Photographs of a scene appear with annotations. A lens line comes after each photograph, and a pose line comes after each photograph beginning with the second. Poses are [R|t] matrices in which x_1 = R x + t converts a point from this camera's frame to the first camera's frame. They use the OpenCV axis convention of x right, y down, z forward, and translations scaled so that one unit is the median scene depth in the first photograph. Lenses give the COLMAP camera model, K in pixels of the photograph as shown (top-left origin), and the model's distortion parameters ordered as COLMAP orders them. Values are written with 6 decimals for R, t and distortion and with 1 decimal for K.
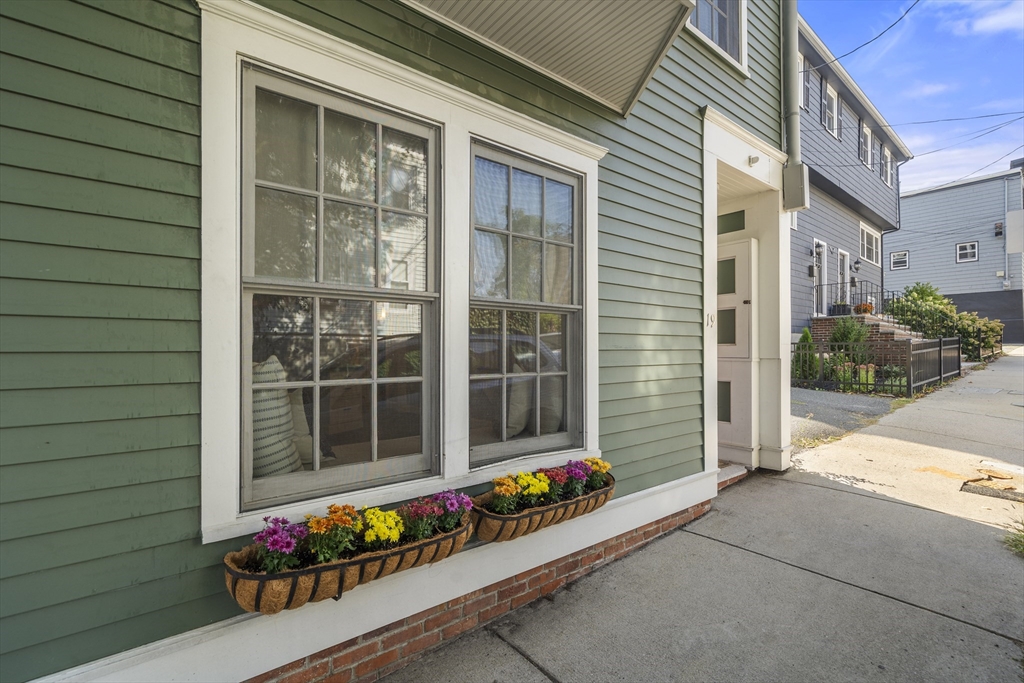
lens RADIAL K [[447.0, 0, 510.2], [0, 447.0, 343.1], [0, 0, 1]] dist [0.001283, 0.000214]
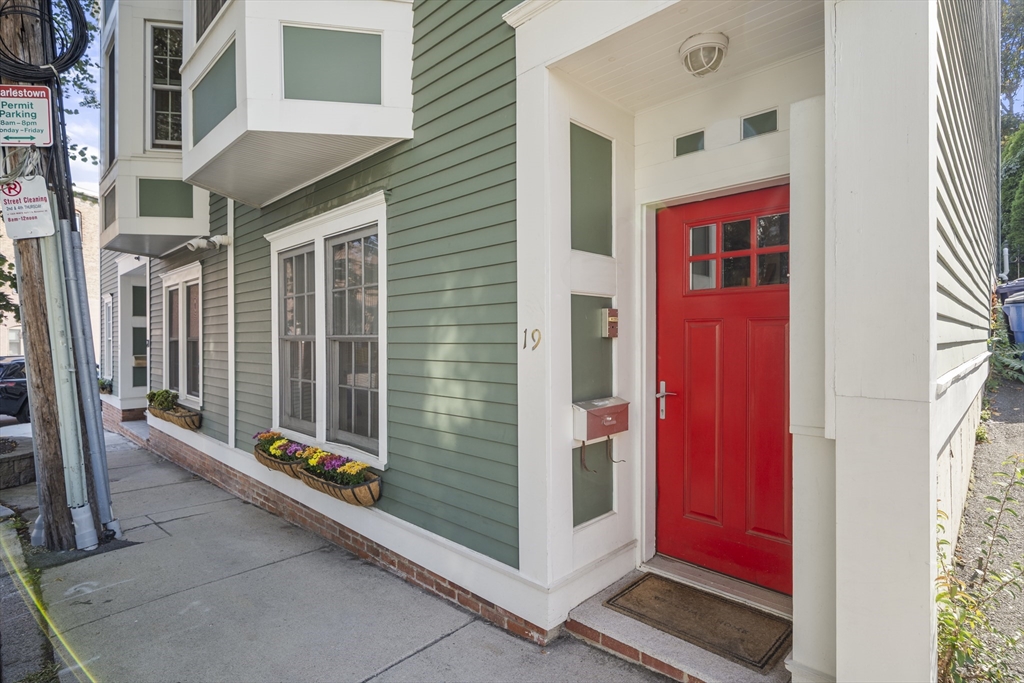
lens RADIAL K [[516.1, 0, 511.0], [0, 516.1, 341.7], [0, 0, 1]] dist [0.003034, -0.000192]
pose [[0.133991, -0.001669, -0.990981, 1.339799], [0.010416, 0.999946, -0.000276, -0.053905], [0.990928, -0.010285, 0.134001, 1.011377]]
